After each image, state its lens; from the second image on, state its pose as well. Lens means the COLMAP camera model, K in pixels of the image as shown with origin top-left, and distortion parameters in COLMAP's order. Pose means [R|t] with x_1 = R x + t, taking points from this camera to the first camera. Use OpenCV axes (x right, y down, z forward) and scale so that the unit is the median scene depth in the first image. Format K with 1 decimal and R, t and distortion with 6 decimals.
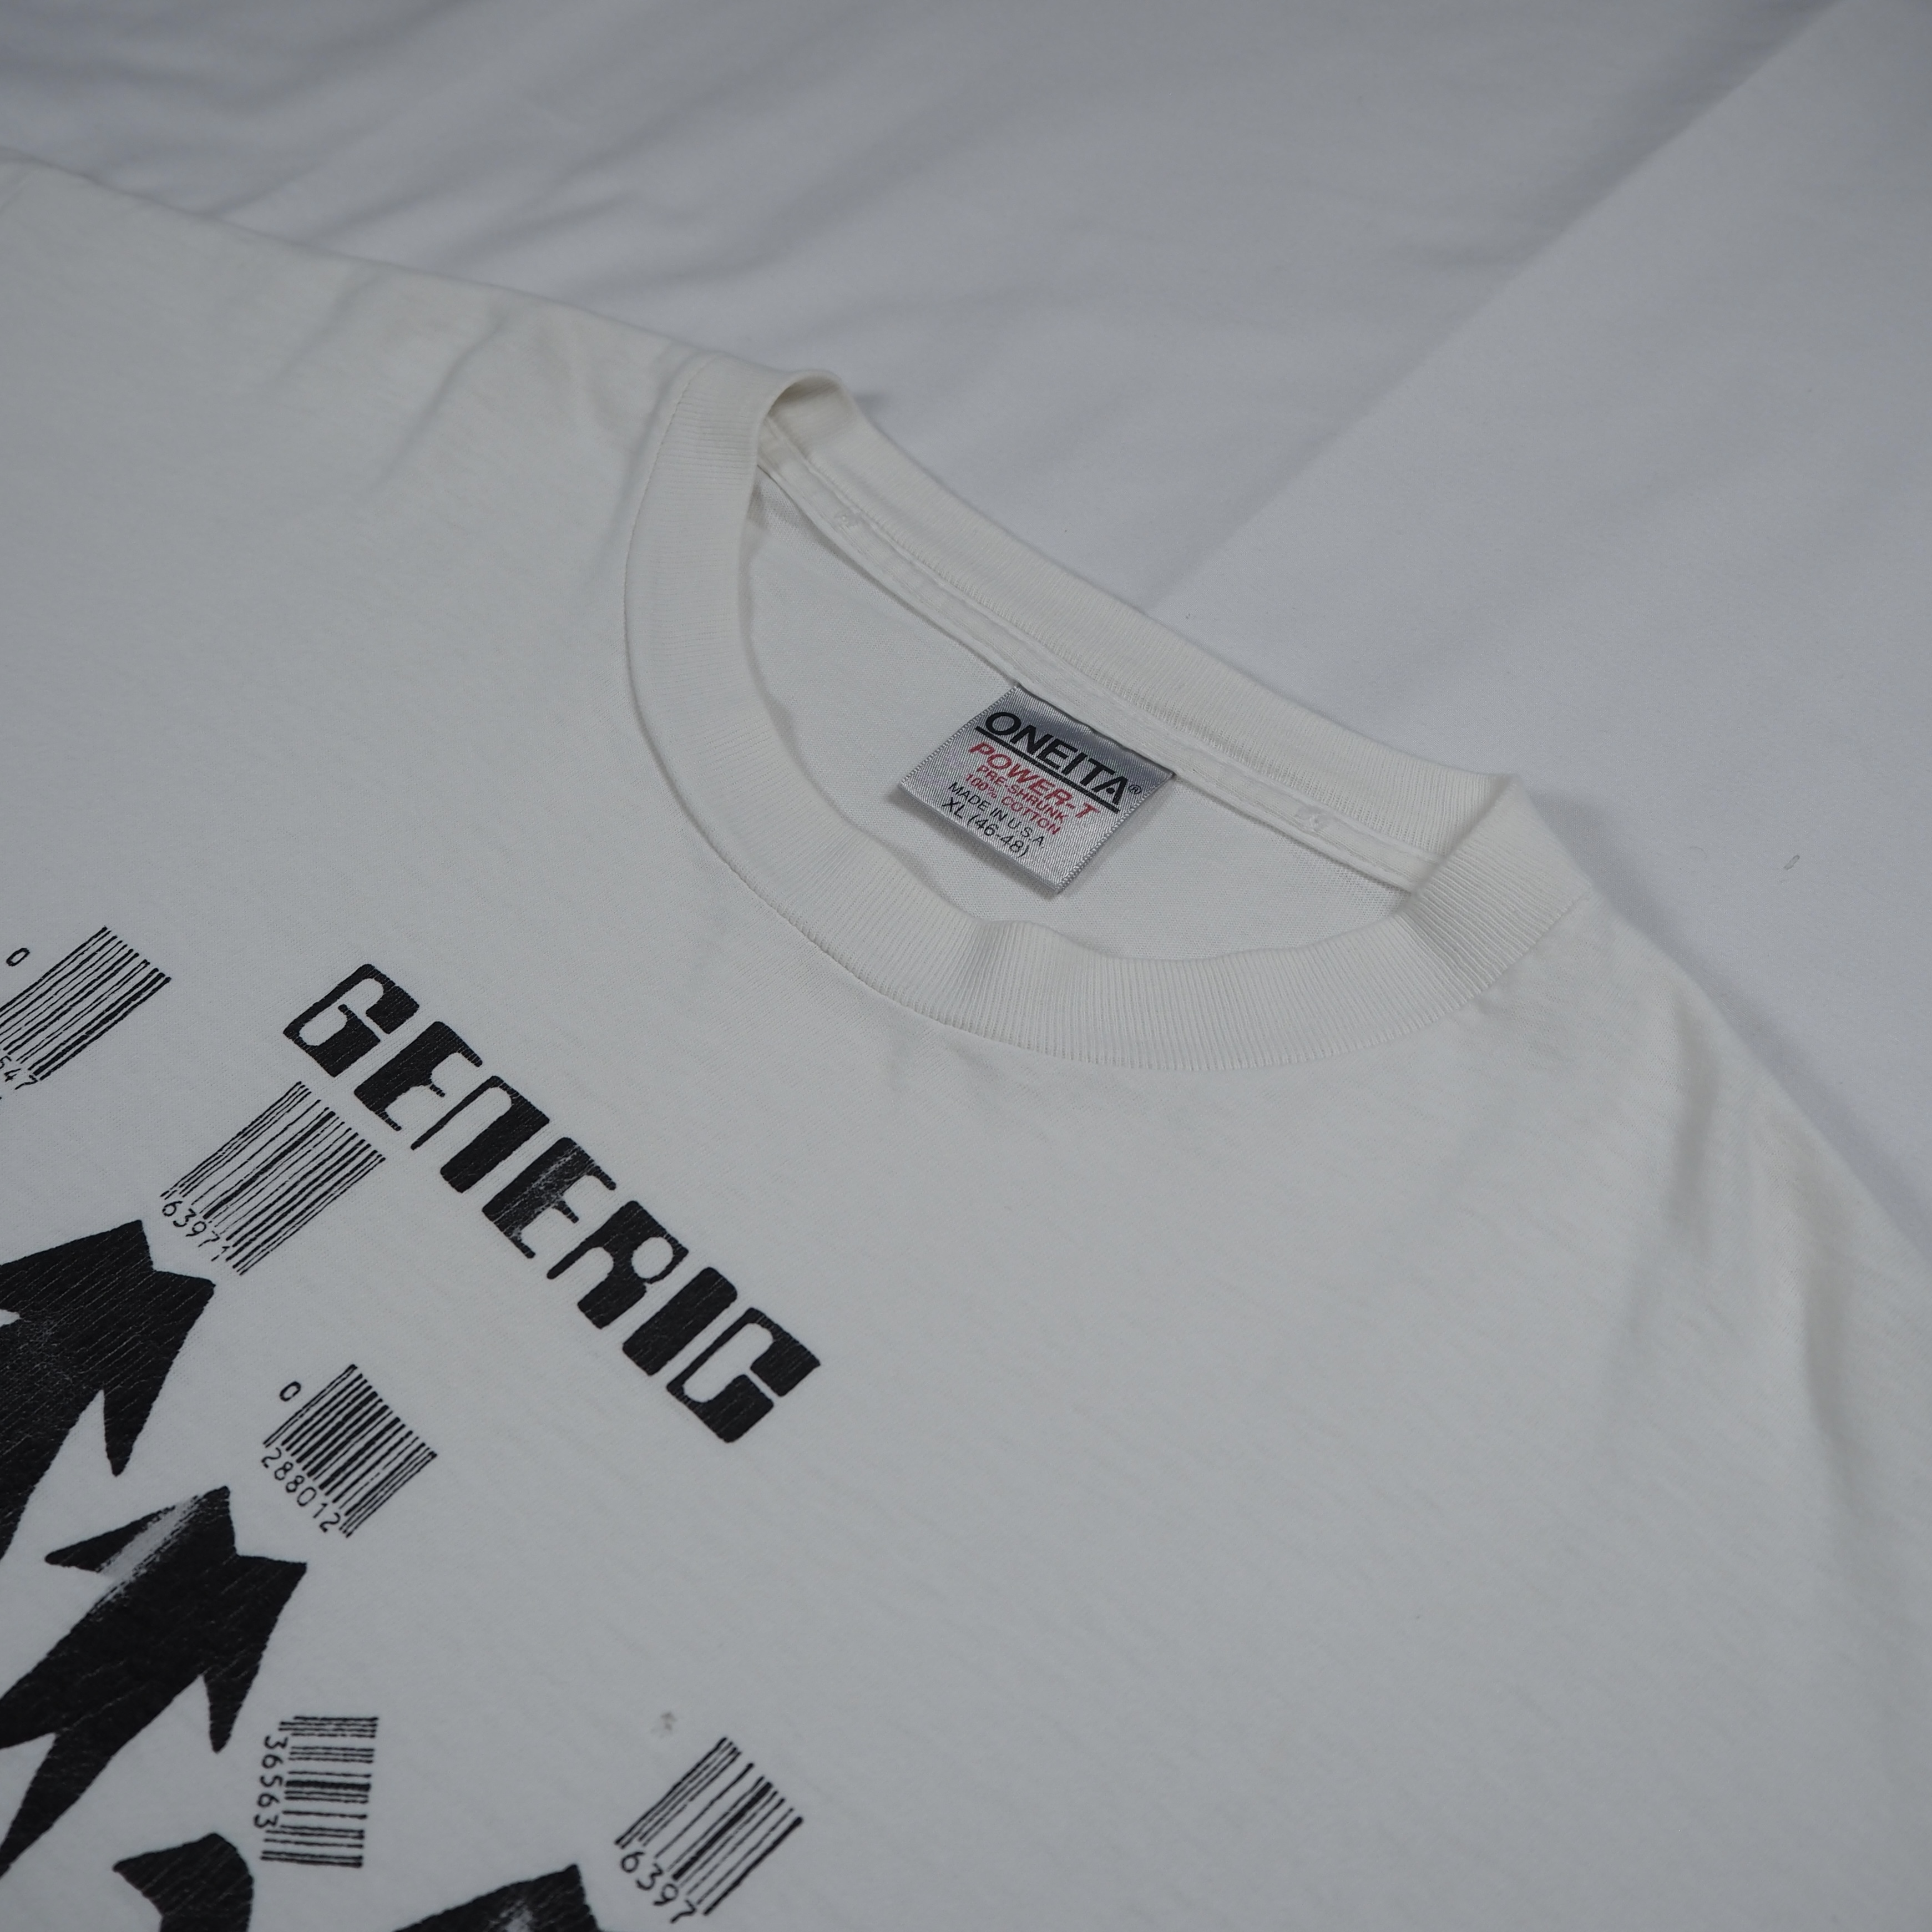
lens RADIAL K [[2189.6, 0, 966.0], [0, 2189.6, 966.0], [0, 0, 1]] dist [-0.040073, 0.028473]
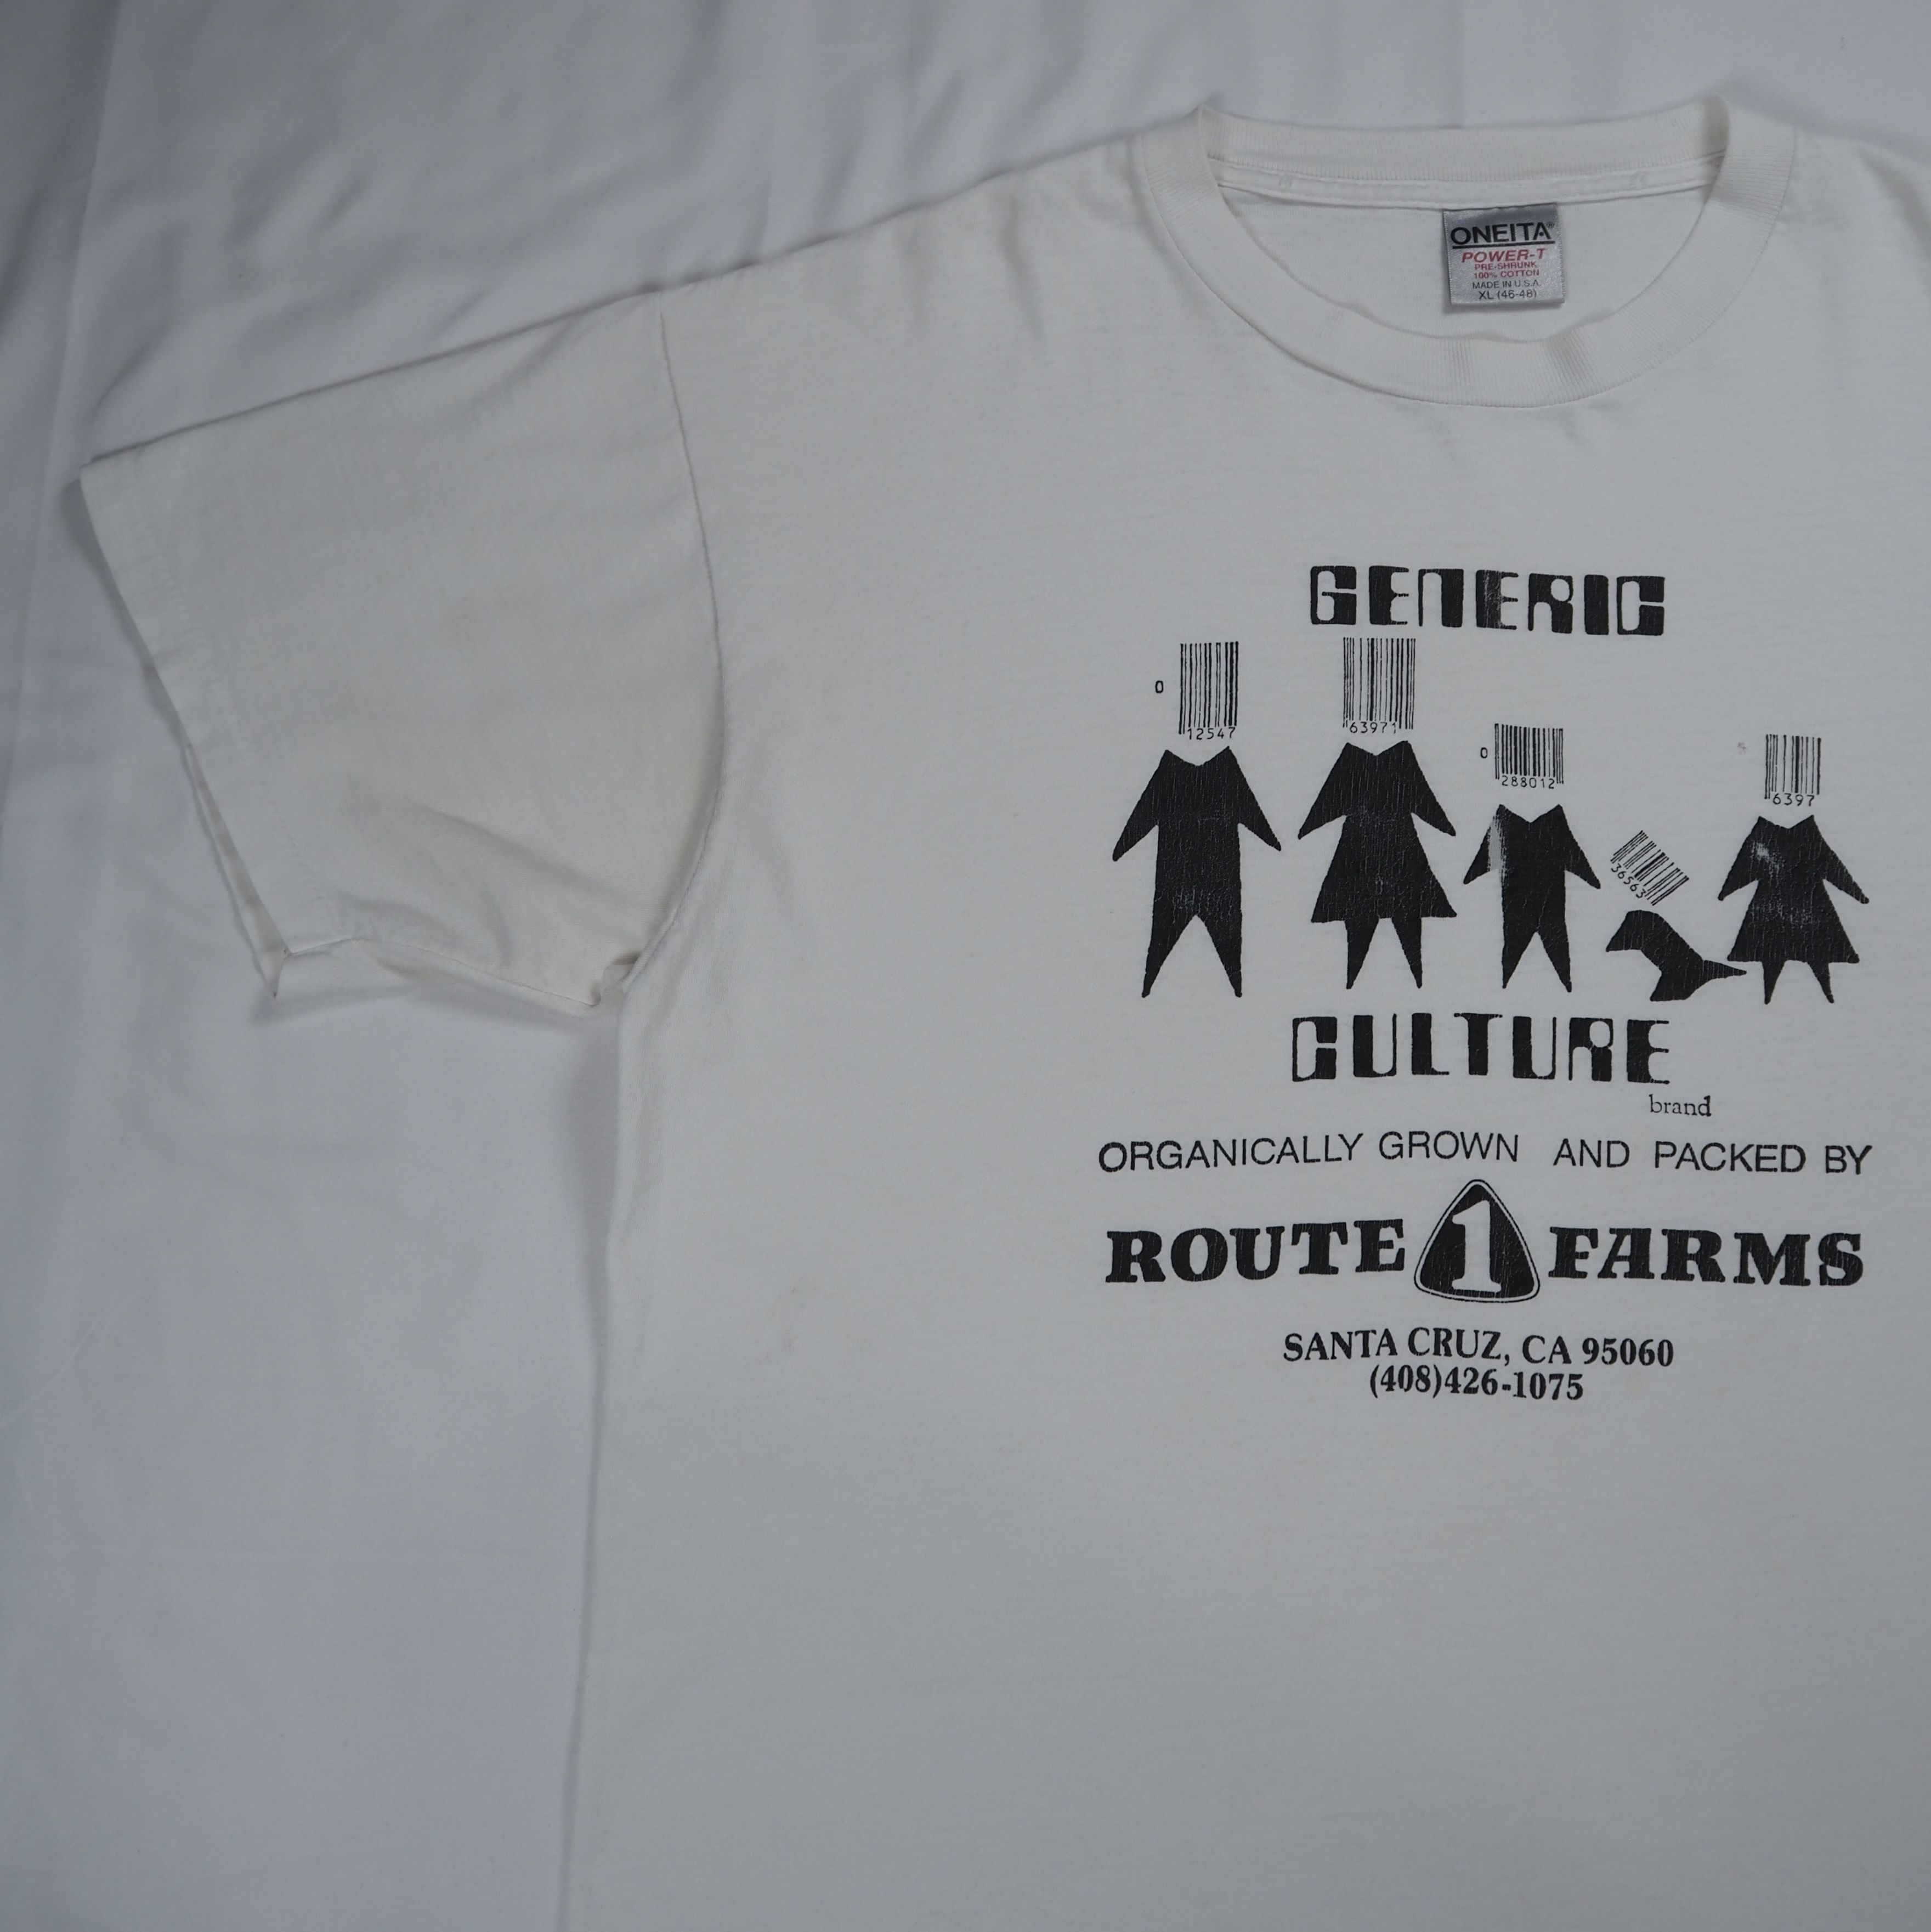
lens RADIAL K [[2189.4, 0, 964.5], [0, 2189.4, 932.5], [0, 0, 1]] dist [-0.040073, 0.028473]
pose [[0.769651, -0.633267, 0.081304, -0.854930], [0.562779, 0.733030, 0.382030, -0.647468], [-0.301525, -0.248273, 0.920567, -0.664985]]
